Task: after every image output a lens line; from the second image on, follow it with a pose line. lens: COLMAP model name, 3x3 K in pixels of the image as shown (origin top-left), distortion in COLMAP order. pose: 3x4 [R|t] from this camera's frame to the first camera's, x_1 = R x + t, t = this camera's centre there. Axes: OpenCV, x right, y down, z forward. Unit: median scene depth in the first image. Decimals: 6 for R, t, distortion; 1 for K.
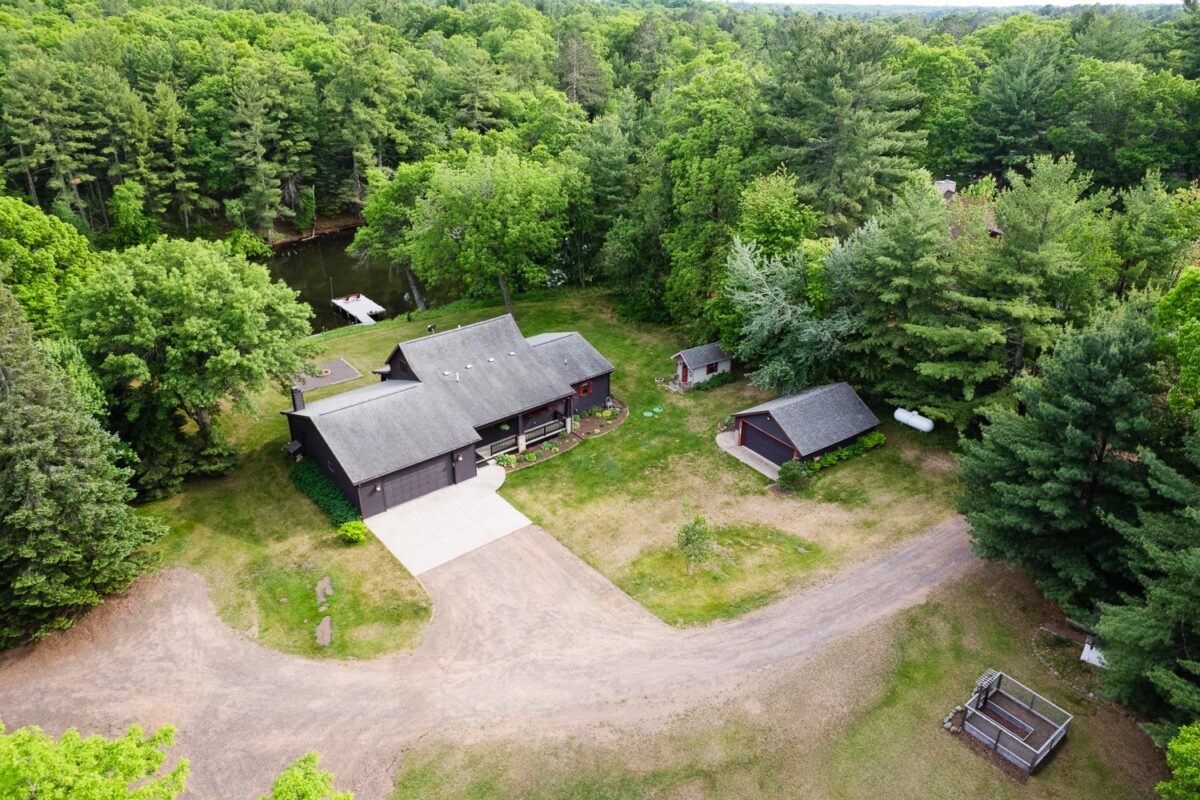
lens RADIAL K [[799.0, 0, 600.0], [0, 799.0, 400.0], [0, 0, 1]] dist [-0.074828, 0.071017]
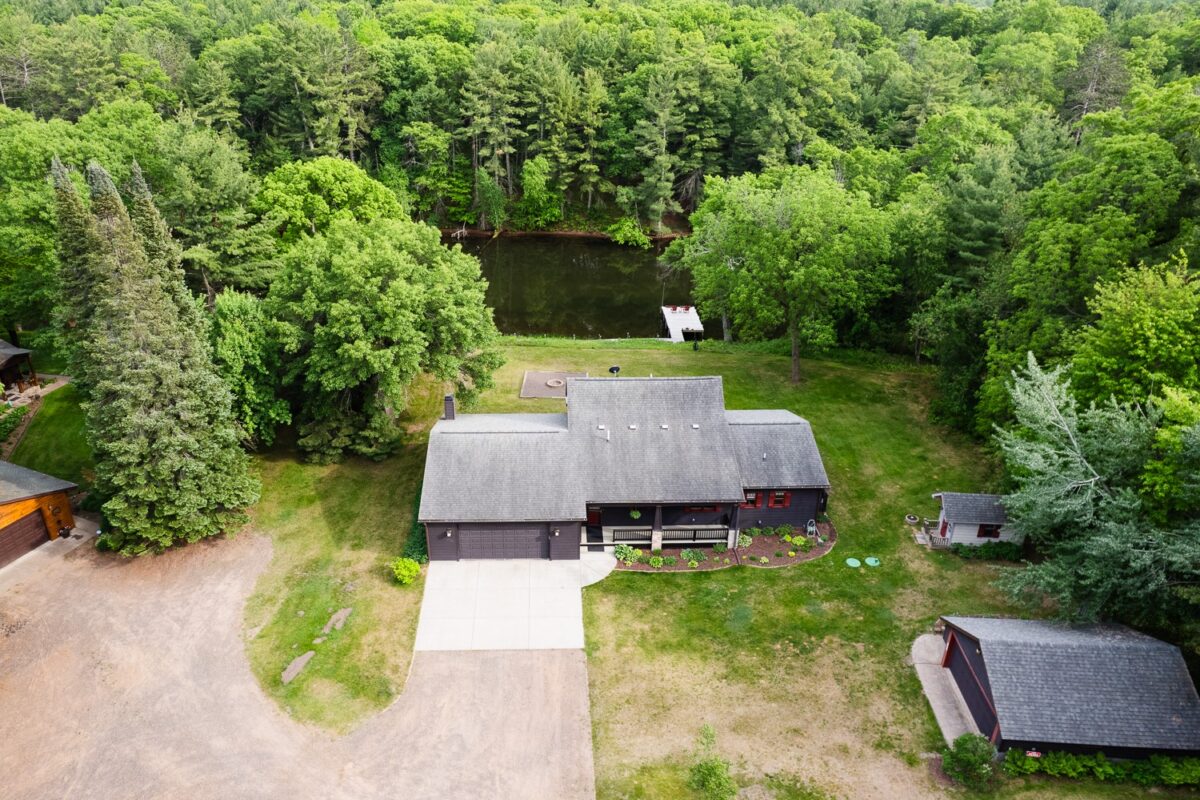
lens RADIAL K [[799.0, 0, 600.0], [0, 799.0, 400.0], [0, 0, 1]] dist [-0.074828, 0.071017]
pose [[0.788876, 0.274973, -0.549603, 0.151701], [-0.276672, 0.957467, 0.081909, -0.076582], [0.548750, 0.087443, 0.831401, 0.183396]]
